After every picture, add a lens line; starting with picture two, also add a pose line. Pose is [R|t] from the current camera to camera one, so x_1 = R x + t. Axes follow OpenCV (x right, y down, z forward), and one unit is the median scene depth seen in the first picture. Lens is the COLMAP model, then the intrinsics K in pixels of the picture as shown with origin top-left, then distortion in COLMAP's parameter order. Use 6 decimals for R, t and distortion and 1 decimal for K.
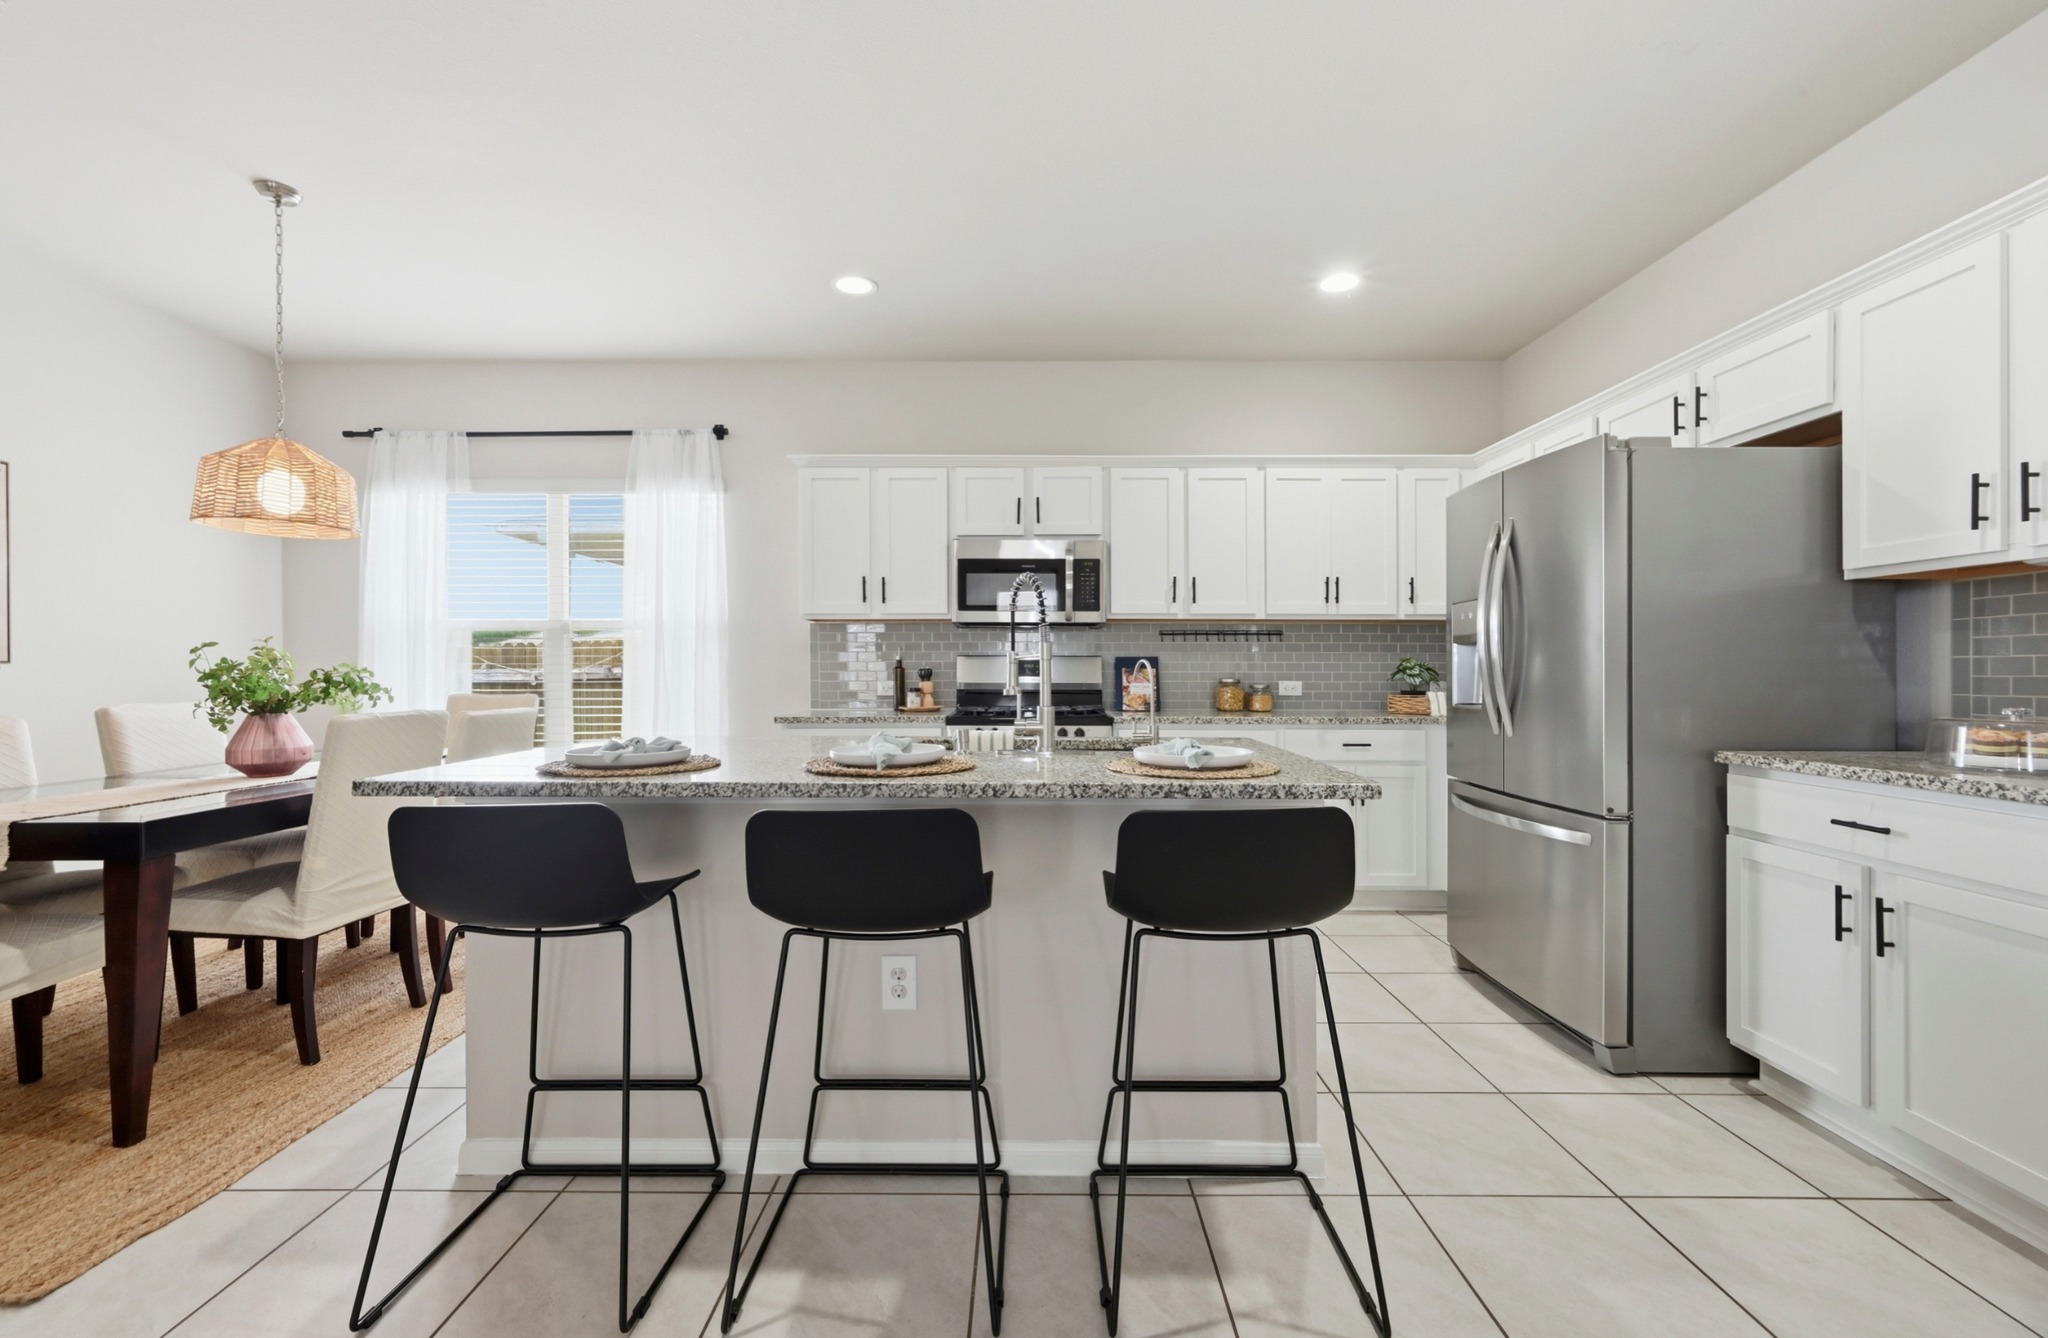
lens RADIAL K [[867.8, 0, 1014.5], [0, 867.8, 677.0], [0, 0, 1]] dist [-0.005244, 0.000525]
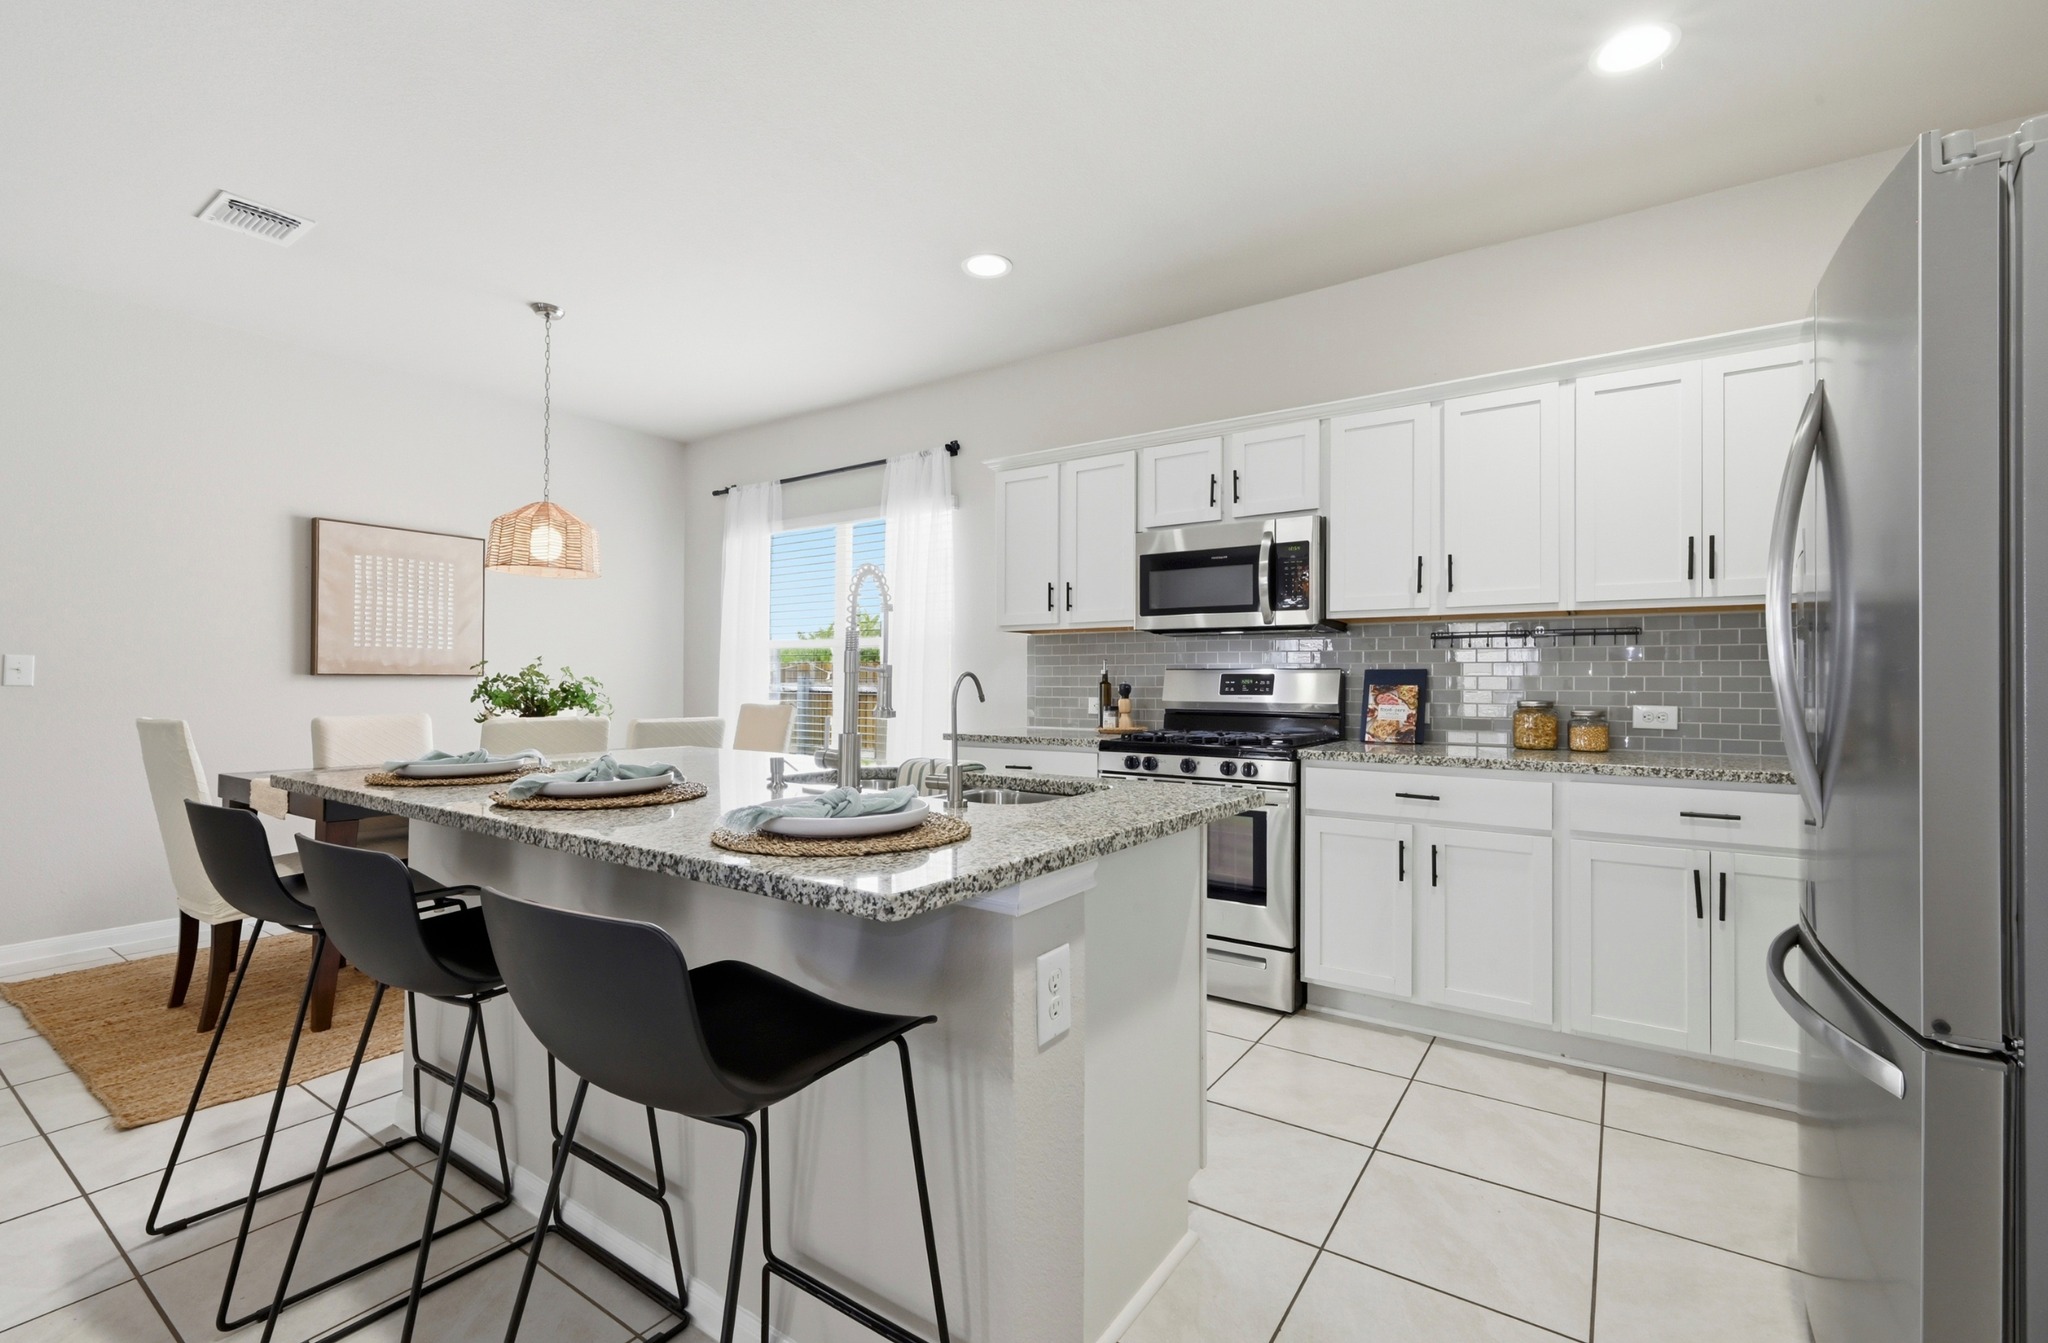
lens RADIAL K [[873.0, 0, 1011.6], [0, 873.0, 677.0], [0, 0, 1]] dist [0.004481, -0.000060]
pose [[0.828286, 0.000626, -0.560305, 0.308381], [-0.009524, 0.999871, -0.012962, -0.004404], [0.560224, 0.016073, 0.828185, 0.219542]]
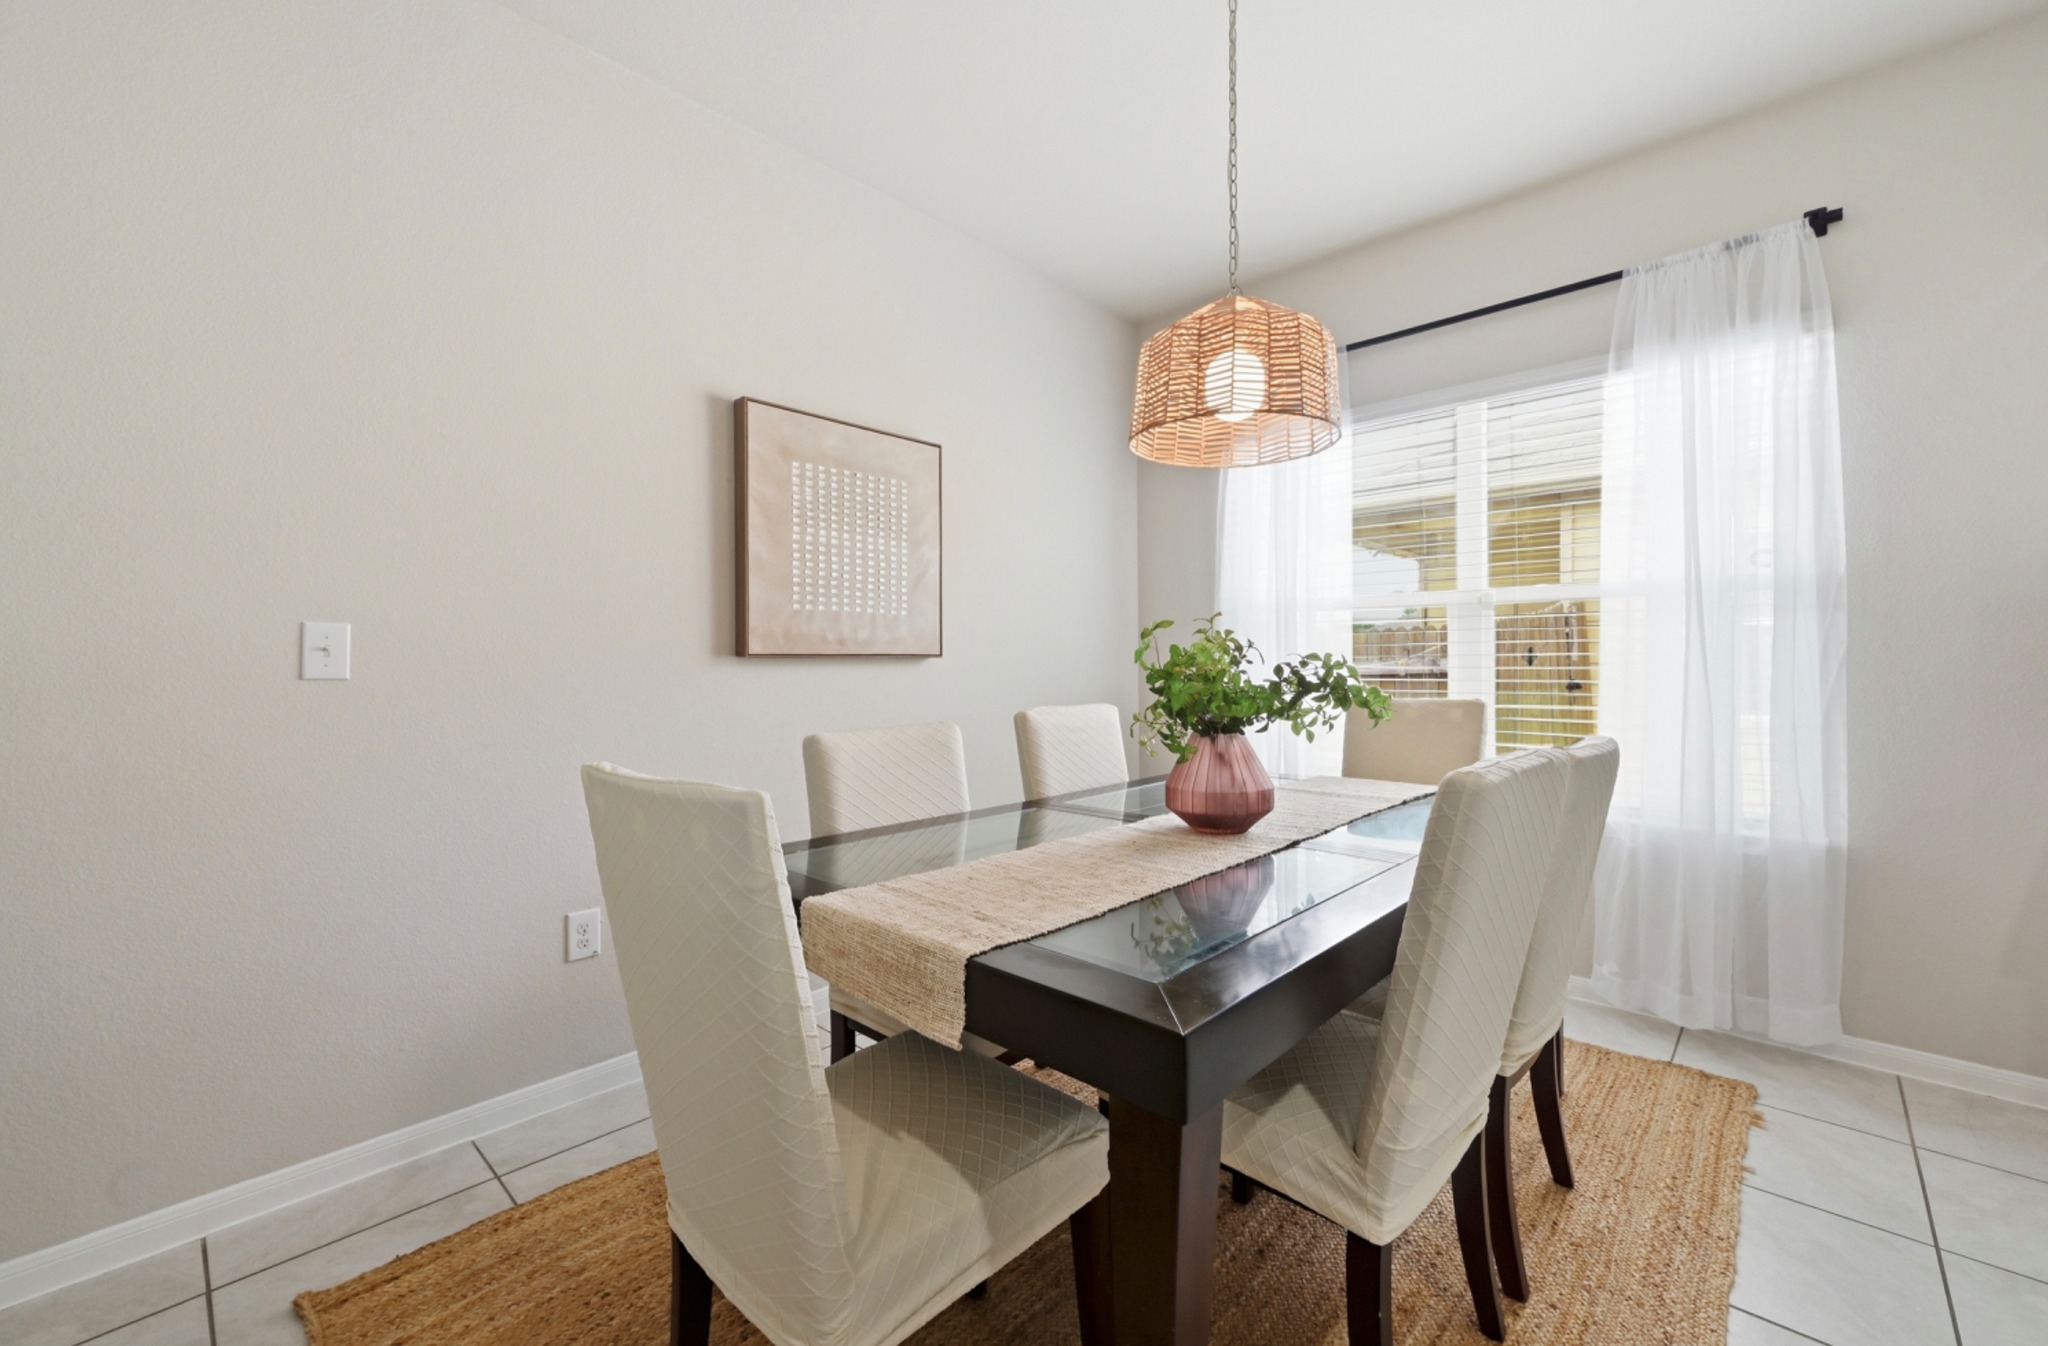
lens RADIAL K [[873.0, 0, 1031.3], [0, 873.0, 672.0], [0, 0, 1]] dist [0.004481, -0.000060]
pose [[0.733479, 0.003643, -0.679702, -0.353388], [-0.003771, 0.999992, 0.001290, -0.002251], [0.679702, 0.001617, 0.733487, 0.290388]]
